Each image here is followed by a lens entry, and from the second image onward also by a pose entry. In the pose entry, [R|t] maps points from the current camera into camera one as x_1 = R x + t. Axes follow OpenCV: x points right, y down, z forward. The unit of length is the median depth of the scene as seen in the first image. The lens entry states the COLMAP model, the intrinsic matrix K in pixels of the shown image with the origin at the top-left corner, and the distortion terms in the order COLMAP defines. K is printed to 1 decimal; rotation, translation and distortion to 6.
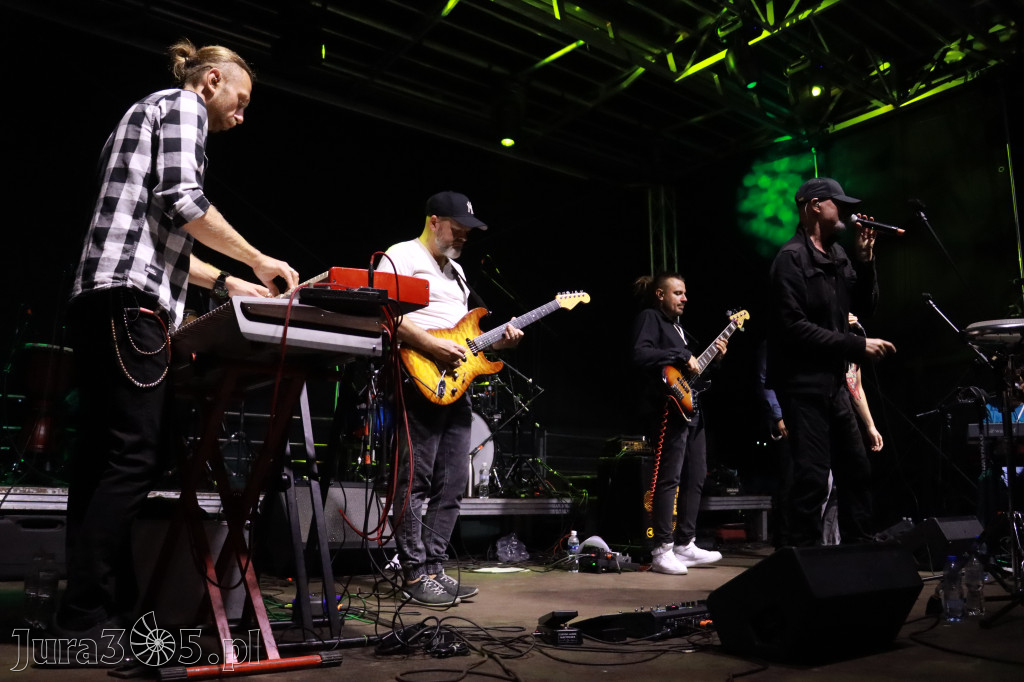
lens RADIAL K [[877.6, 0, 512.0], [0, 877.6, 341.0], [0, 0, 1]] dist [-0.175237, 0.157020]
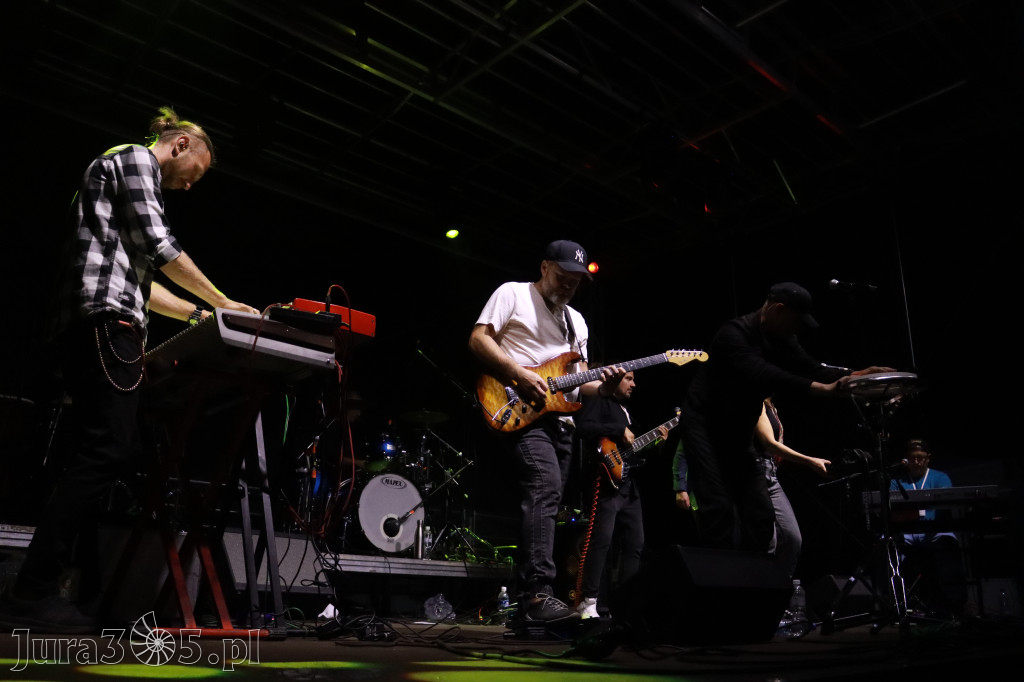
lens RADIAL K [[885.2, 0, 517.4], [0, 885.2, 336.8], [0, 0, 1]] dist [-0.180467, 0.144196]
pose [[0.996535, 0.030006, 0.077579, 0.005996], [-0.019490, 0.990936, -0.132915, 0.108470], [-0.080864, 0.130943, 0.988087, -0.184461]]
